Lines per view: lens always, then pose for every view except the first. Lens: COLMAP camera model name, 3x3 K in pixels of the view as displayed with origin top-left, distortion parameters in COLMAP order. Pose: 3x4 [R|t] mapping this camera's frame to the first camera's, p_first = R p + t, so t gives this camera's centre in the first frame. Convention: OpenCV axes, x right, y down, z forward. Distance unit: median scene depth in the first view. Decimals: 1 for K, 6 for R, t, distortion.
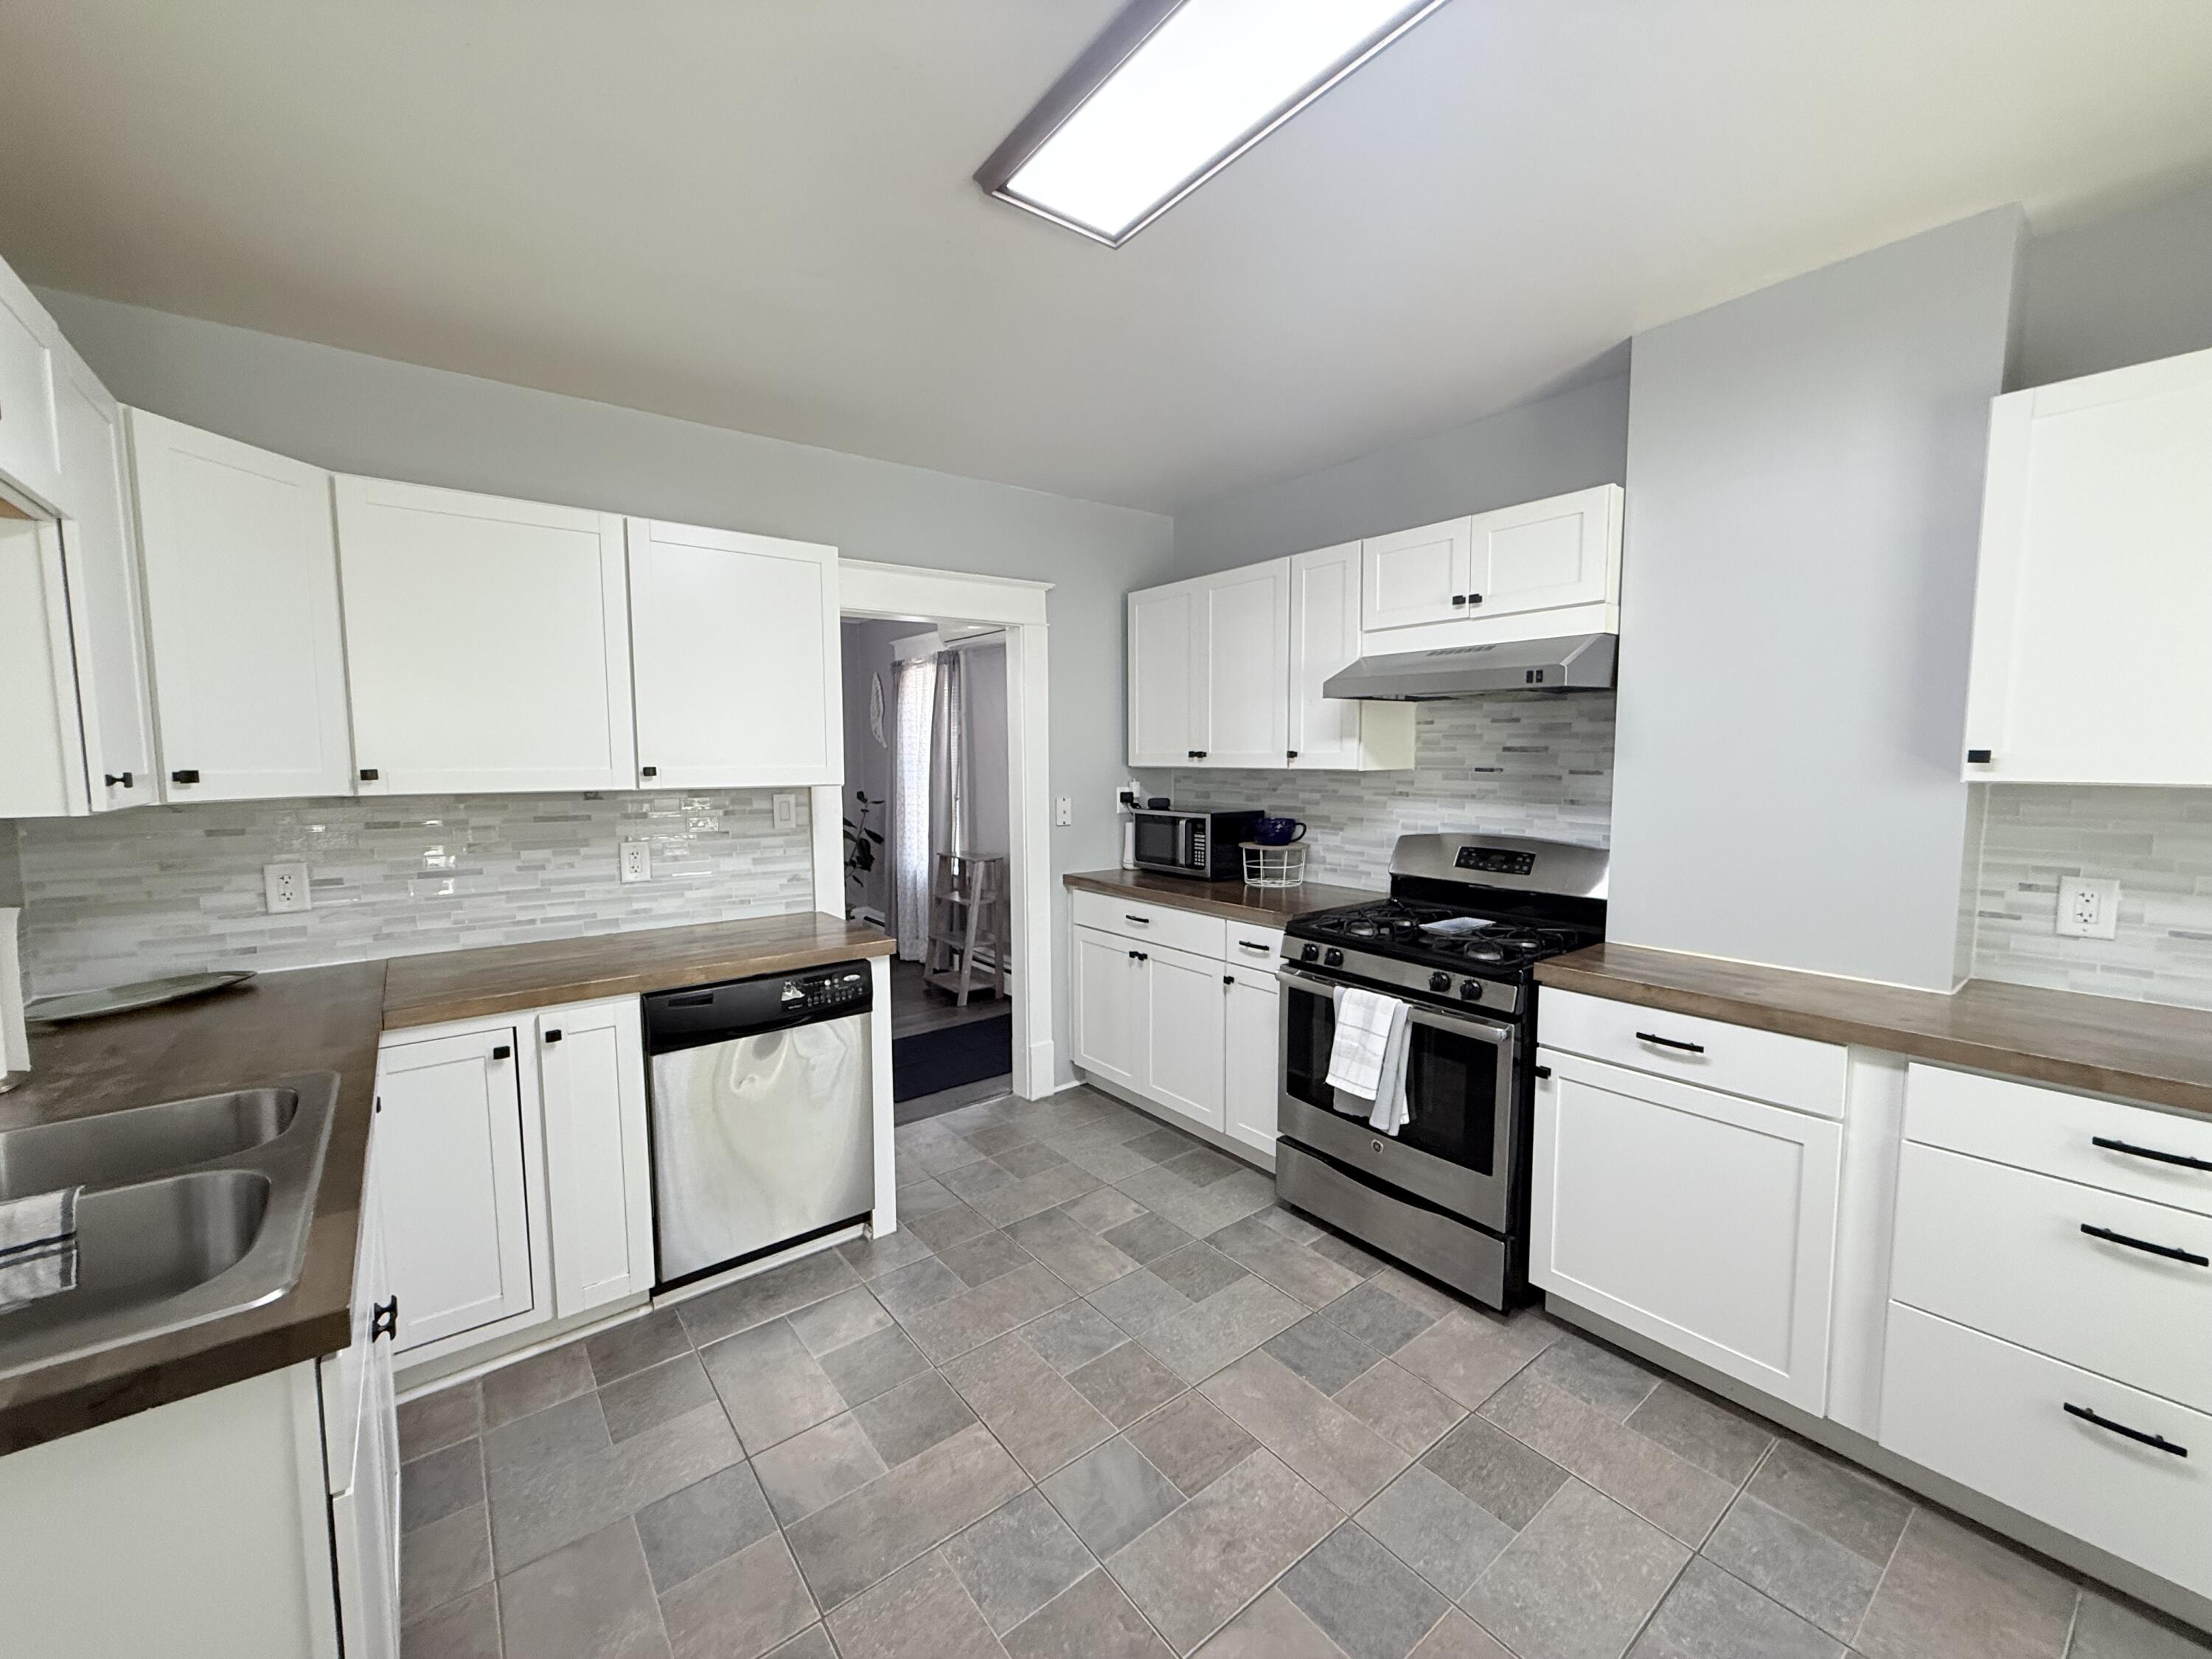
lens RADIAL K [[880.2, 0, 1103.2], [0, 880.2, 830.3], [0, 0, 1]] dist [-0.002033, 0.000563]
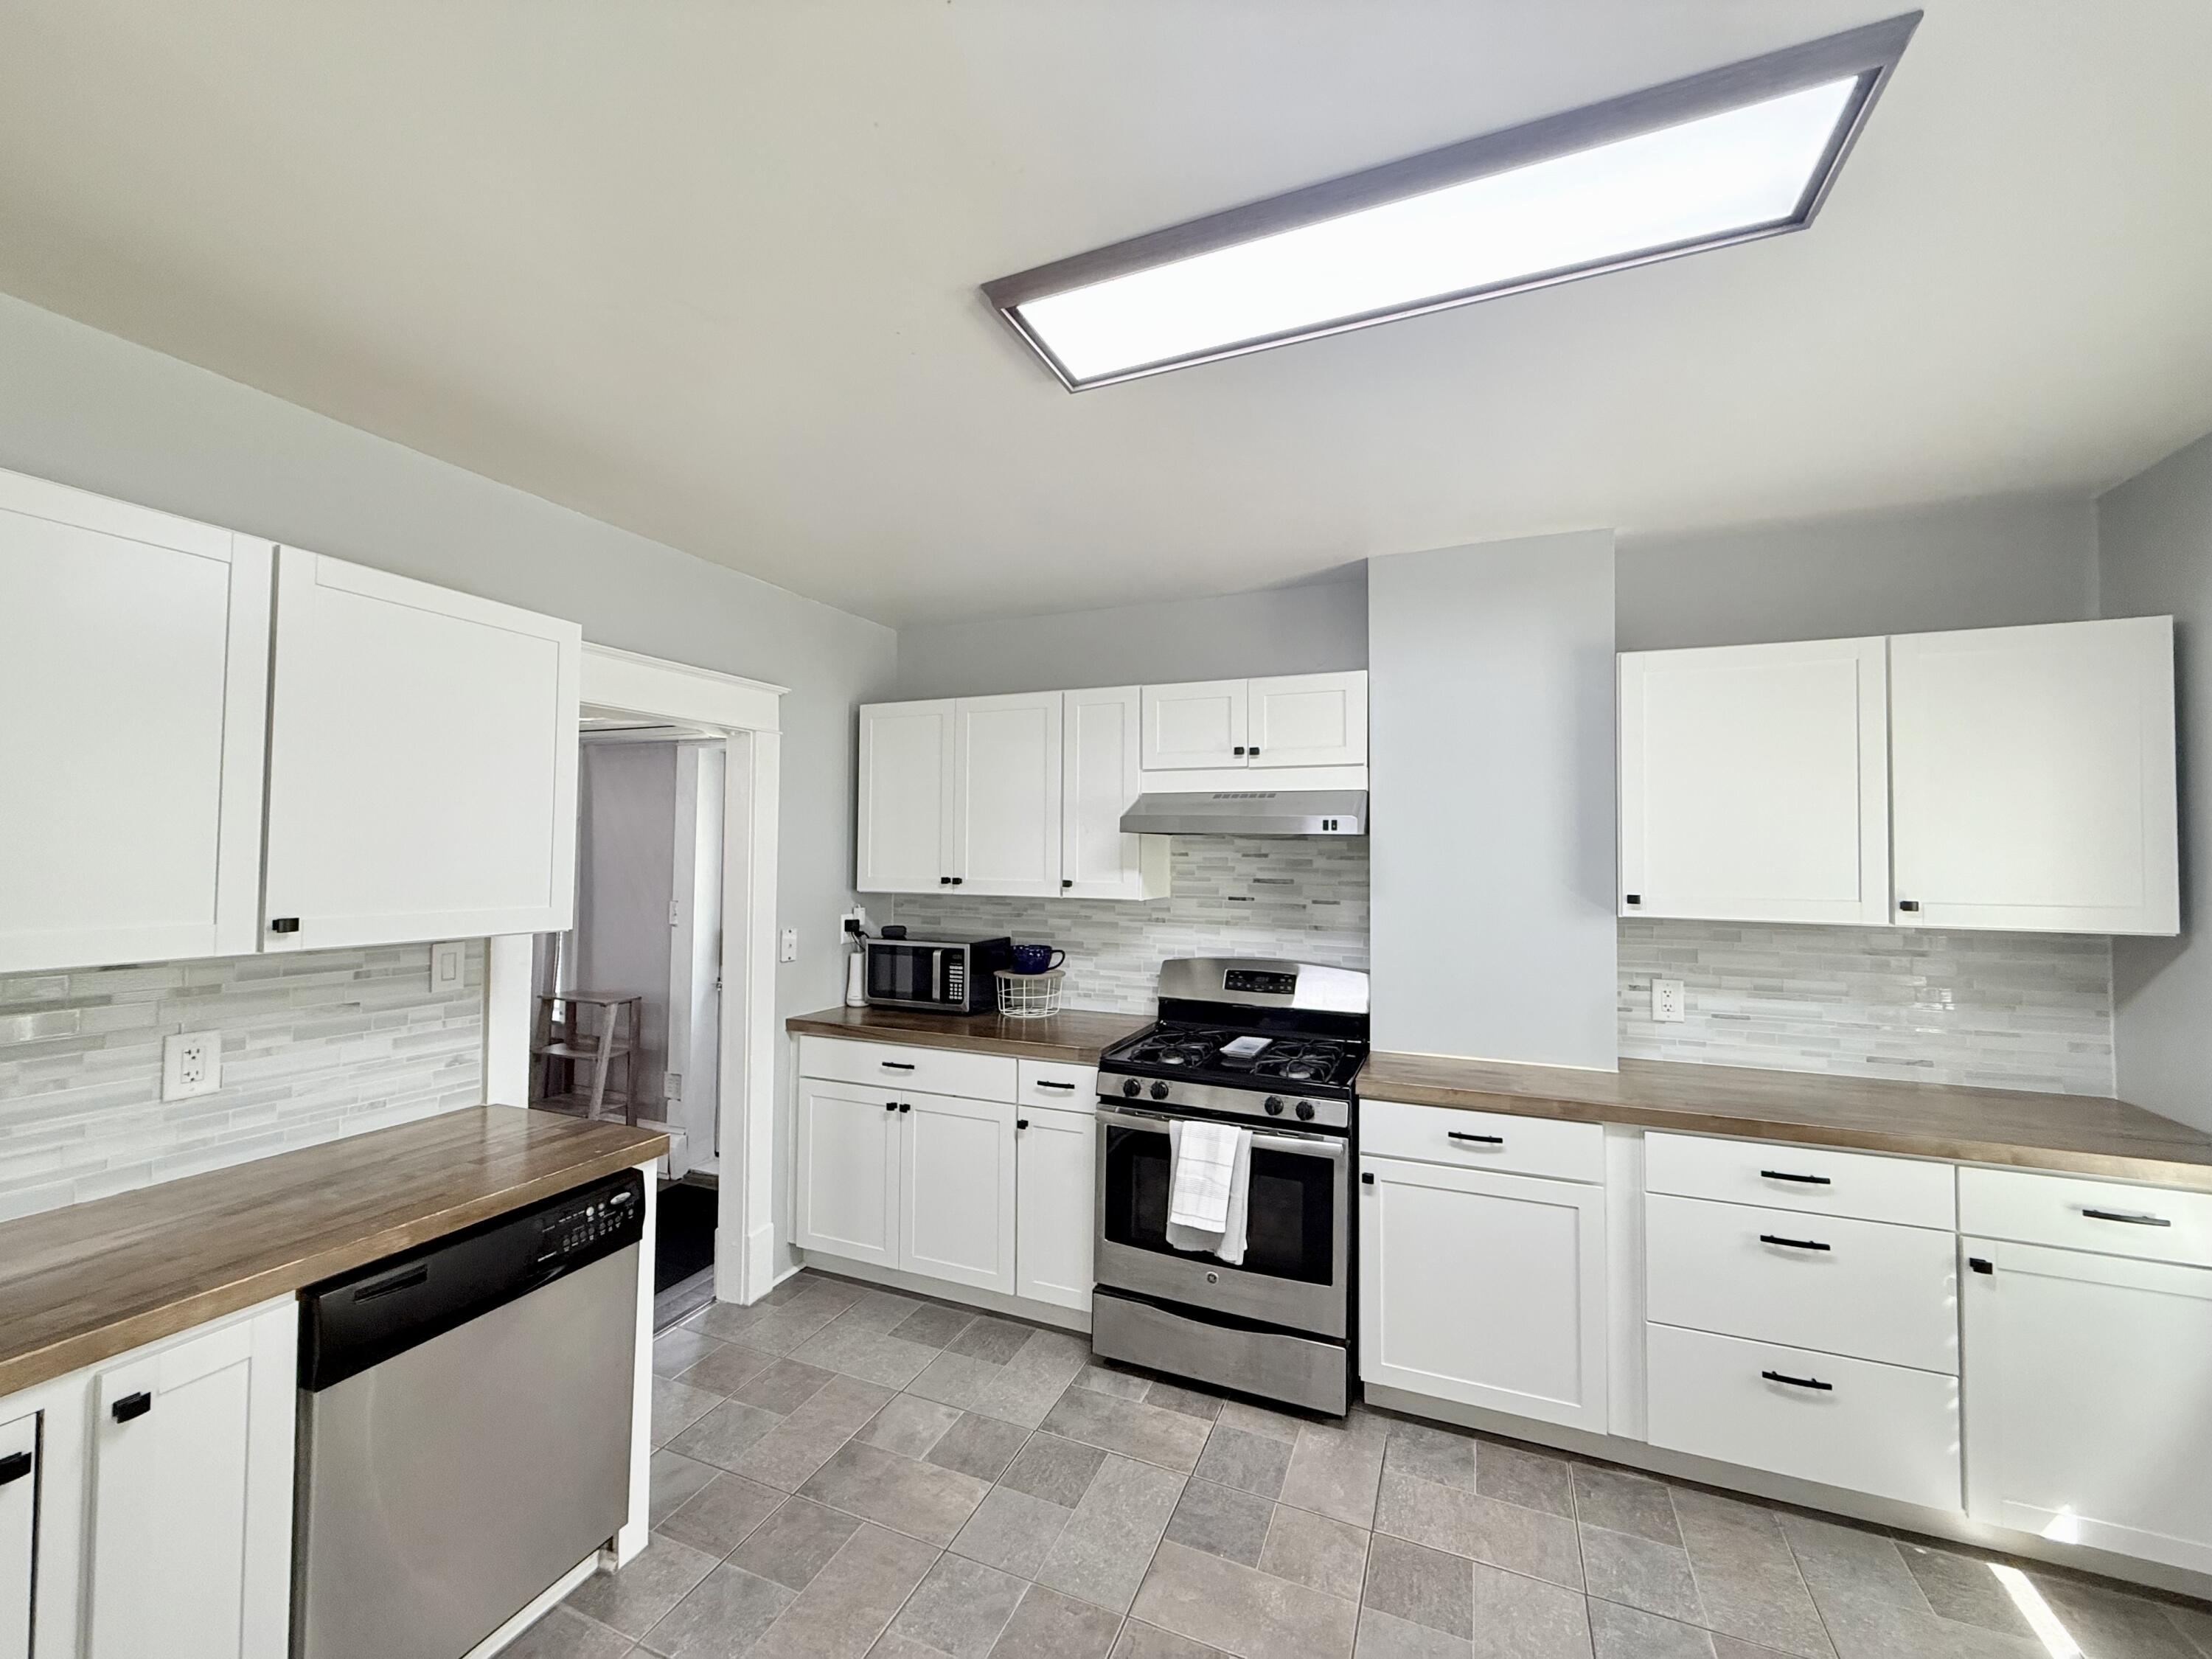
lens RADIAL K [[880.2, 0, 1108.4], [0, 880.2, 827.2], [0, 0, 1]] dist [-0.002033, 0.000563]
pose [[0.869815, 0.027842, 0.492591, -0.311532], [0.030104, 0.993551, -0.109315, -0.050103], [-0.492458, 0.109912, 0.863368, 0.130899]]
